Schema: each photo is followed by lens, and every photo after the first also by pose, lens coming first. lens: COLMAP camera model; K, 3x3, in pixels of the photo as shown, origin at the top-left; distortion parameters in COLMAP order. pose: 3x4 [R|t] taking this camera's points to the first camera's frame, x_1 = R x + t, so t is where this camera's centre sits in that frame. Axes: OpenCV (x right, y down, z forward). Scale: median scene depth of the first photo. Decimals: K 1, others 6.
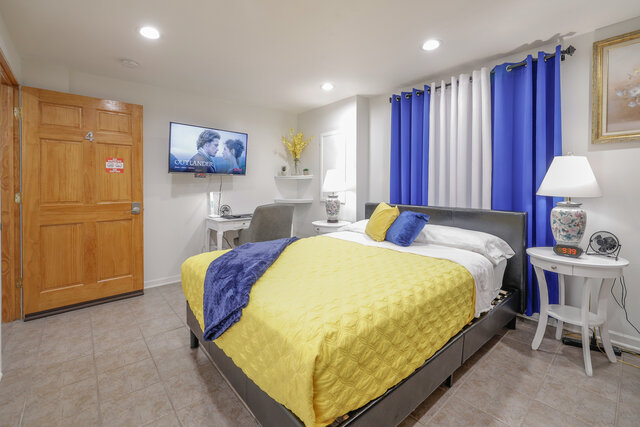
lens RADIAL K [[279.6, 0, 311.0], [0, 279.6, 189.0], [0, 0, 1]] dist [0.000533, -0.000073]
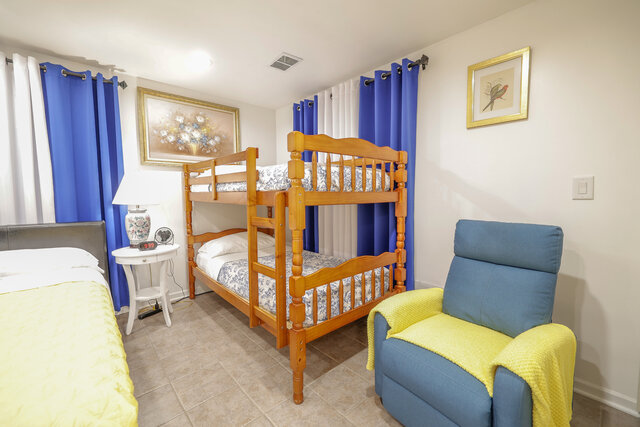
lens RADIAL K [[268.8, 0, 320.1], [0, 268.8, 211.3], [0, 0, 1]] dist [0.002545, -0.000005]
pose [[-0.040527, -0.061811, 0.997265, -0.313578], [0.015545, 0.997925, 0.062483, -0.006305], [-0.999058, 0.018035, -0.039482, 0.205234]]
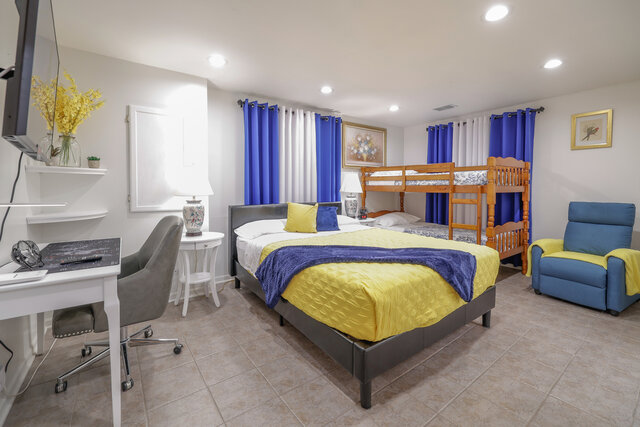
lens RADIAL K [[275.4, 0, 317.7], [0, 275.4, 196.8], [0, 0, 1]] dist [-0.000239, -0.000386]
pose [[0.055390, -0.034809, 0.997858, -1.122990], [0.009052, 0.999369, 0.034359, -0.014987], [-0.998424, 0.007130, 0.055670, 1.074802]]
